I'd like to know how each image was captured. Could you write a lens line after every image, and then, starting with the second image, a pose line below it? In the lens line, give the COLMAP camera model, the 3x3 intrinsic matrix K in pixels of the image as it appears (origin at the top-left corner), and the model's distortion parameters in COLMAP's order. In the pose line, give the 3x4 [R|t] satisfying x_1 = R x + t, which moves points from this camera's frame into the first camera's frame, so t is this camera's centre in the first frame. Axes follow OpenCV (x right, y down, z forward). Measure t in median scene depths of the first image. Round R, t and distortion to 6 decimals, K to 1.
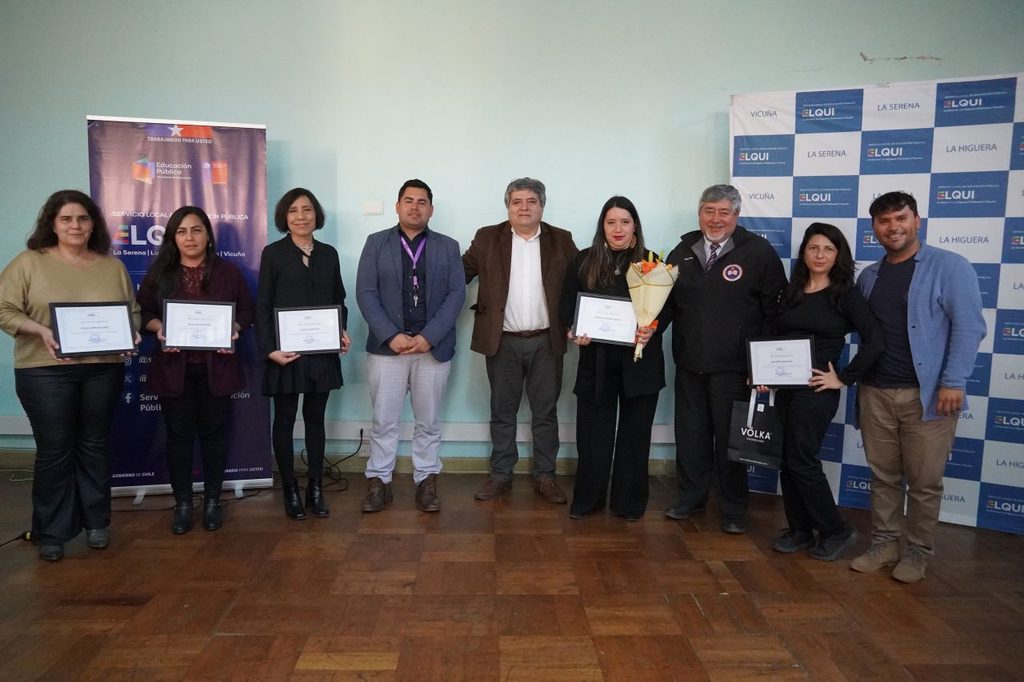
lens RADIAL K [[772.8, 0, 514.2], [0, 772.8, 344.4], [0, 0, 1]] dist [-0.046189, 0.056119]
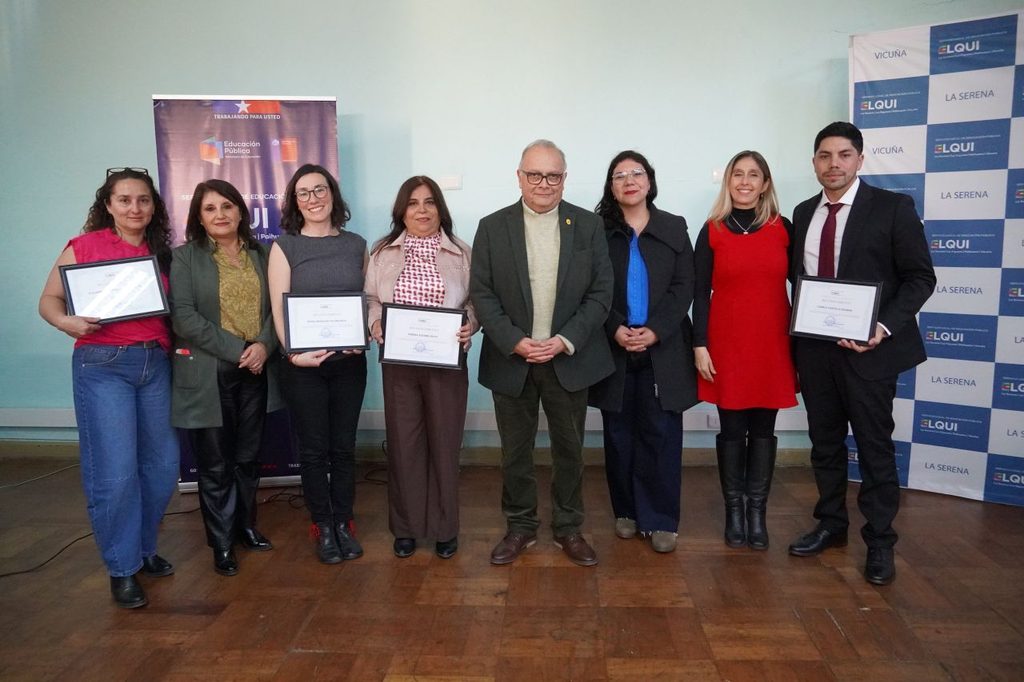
lens RADIAL K [[772.8, 0, 514.2], [0, 772.8, 344.4], [0, 0, 1]] dist [-0.046189, 0.056119]
pose [[0.994777, -0.019663, -0.100165, -0.025977], [0.021954, 0.999521, 0.021821, 0.000559], [0.099688, -0.023906, 0.994731, 0.112732]]
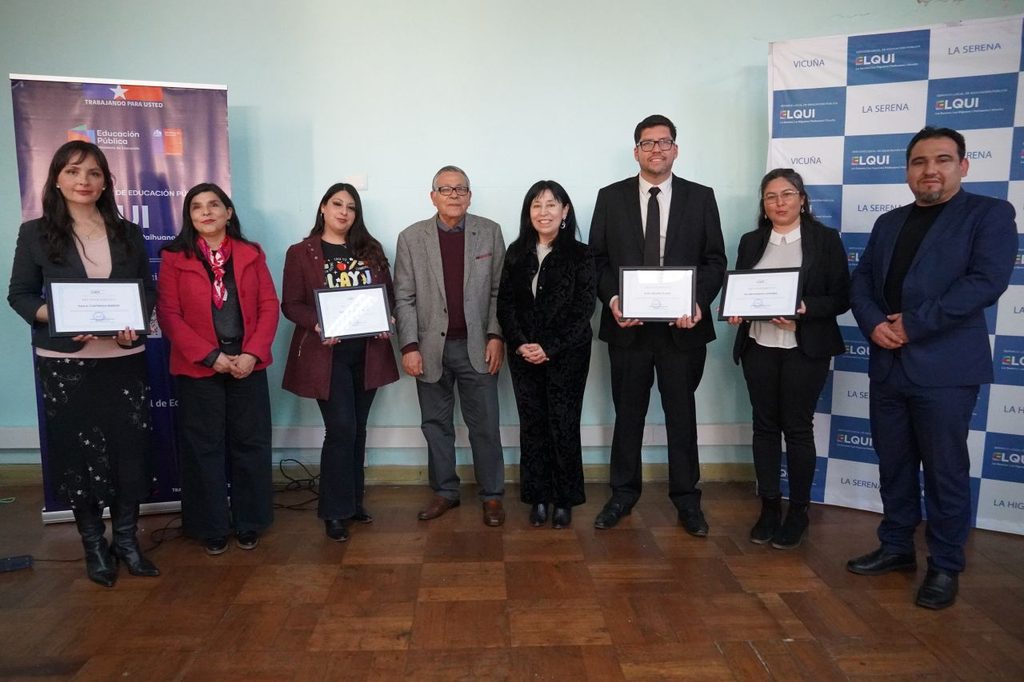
lens RADIAL K [[771.0, 0, 514.9], [0, 771.0, 344.6], [0, 0, 1]] dist [-0.050142, 0.063567]
pose [[0.999828, -0.016838, 0.007799, -0.019697], [0.016677, 0.999656, 0.020238, -0.012616], [-0.008137, -0.020105, 0.999765, 0.191300]]
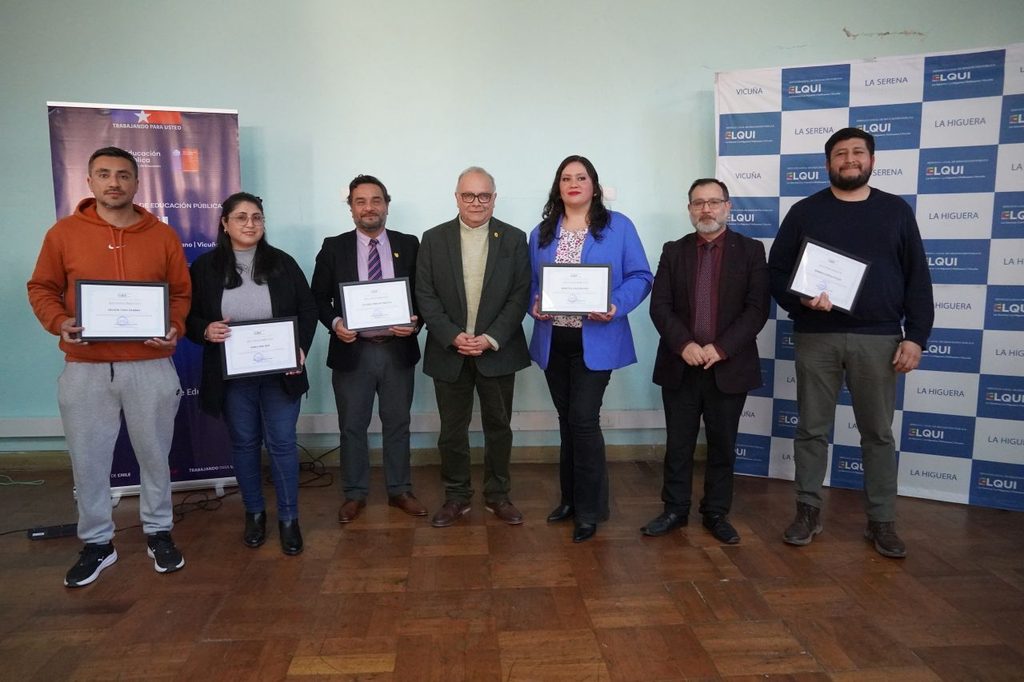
lens RADIAL K [[772.8, 0, 514.2], [0, 772.8, 344.4], [0, 0, 1]] dist [-0.046189, 0.056119]
pose [[0.999225, -0.023026, 0.031929, -0.019135], [0.022555, 0.999632, 0.015040, 0.002364], [-0.032263, -0.014308, 0.999377, 0.031790]]
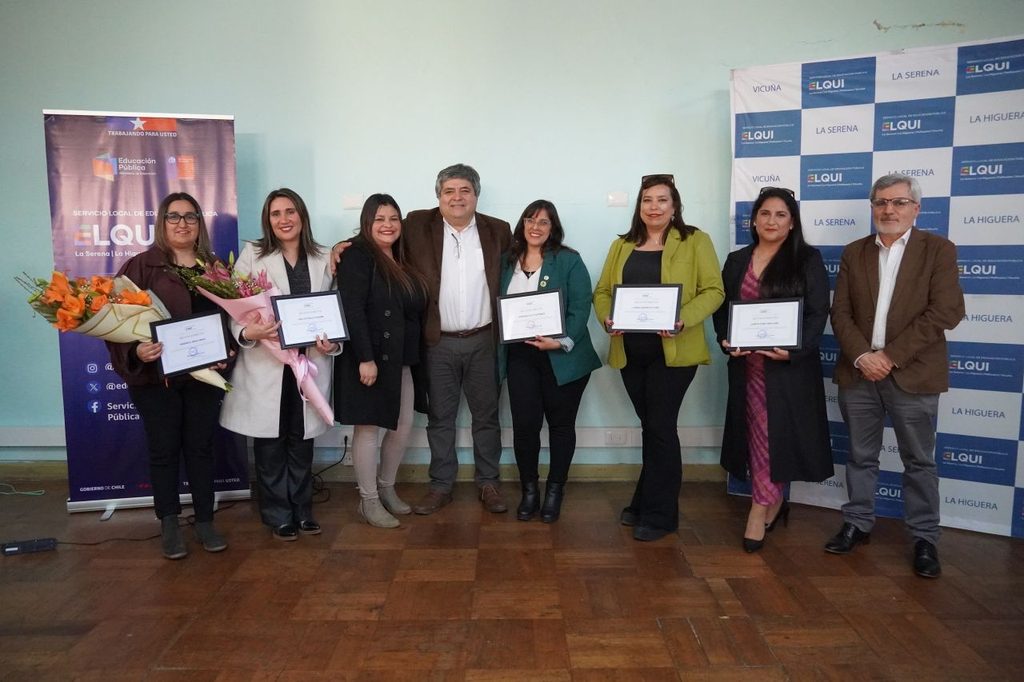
lens RADIAL K [[772.8, 0, 514.2], [0, 772.8, 344.4], [0, 0, 1]] dist [-0.046189, 0.056119]
pose [[0.999271, -0.017043, -0.034160, 0.064427], [0.017066, 0.999854, 0.000375, 0.000772], [0.034149, -0.000958, 0.999416, 0.094339]]
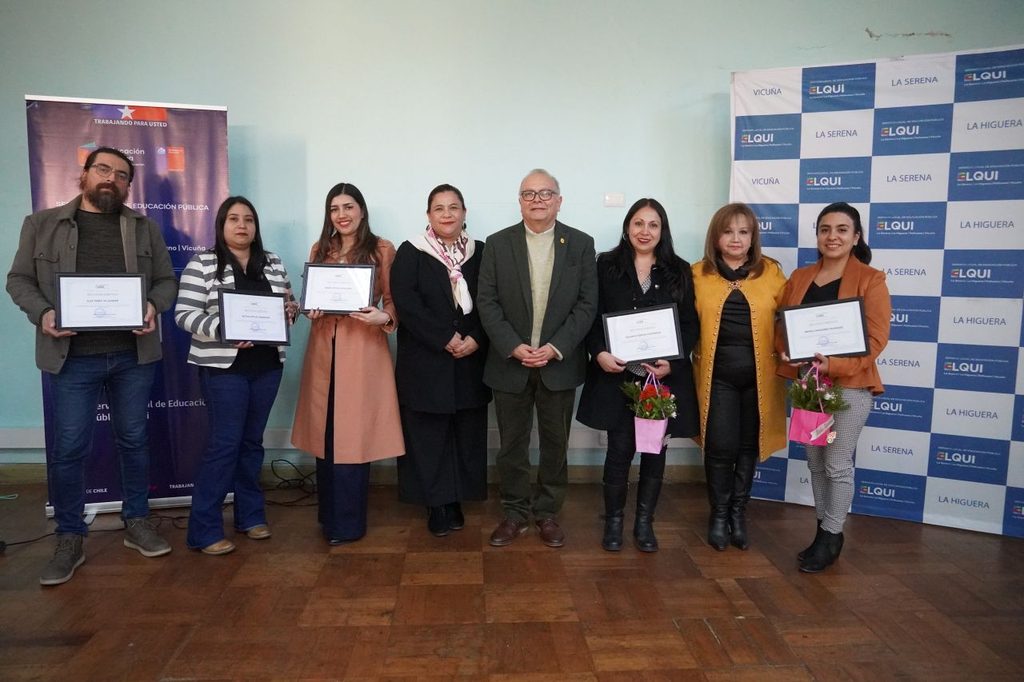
lens RADIAL K [[772.8, 0, 514.2], [0, 772.8, 344.4], [0, 0, 1]] dist [-0.046189, 0.056119]
pose [[0.999682, -0.011170, 0.022618, -0.006759], [0.011247, 0.999931, -0.003274, 0.005564], [-0.022580, 0.003527, 0.999739, 0.108174]]
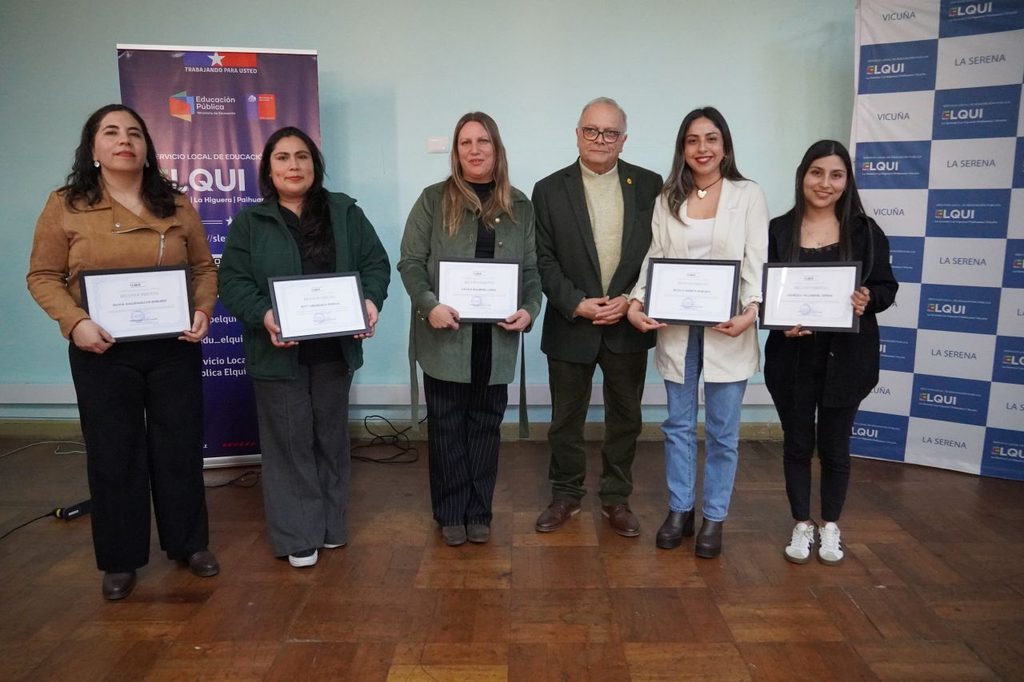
lens RADIAL K [[772.8, 0, 514.2], [0, 772.8, 344.4], [0, 0, 1]] dist [-0.046189, 0.056119]
pose [[0.998611, -0.015315, -0.050408, -0.079871], [0.018053, 0.998360, 0.054324, 0.007966], [0.049494, -0.055159, 0.997250, 0.160434]]
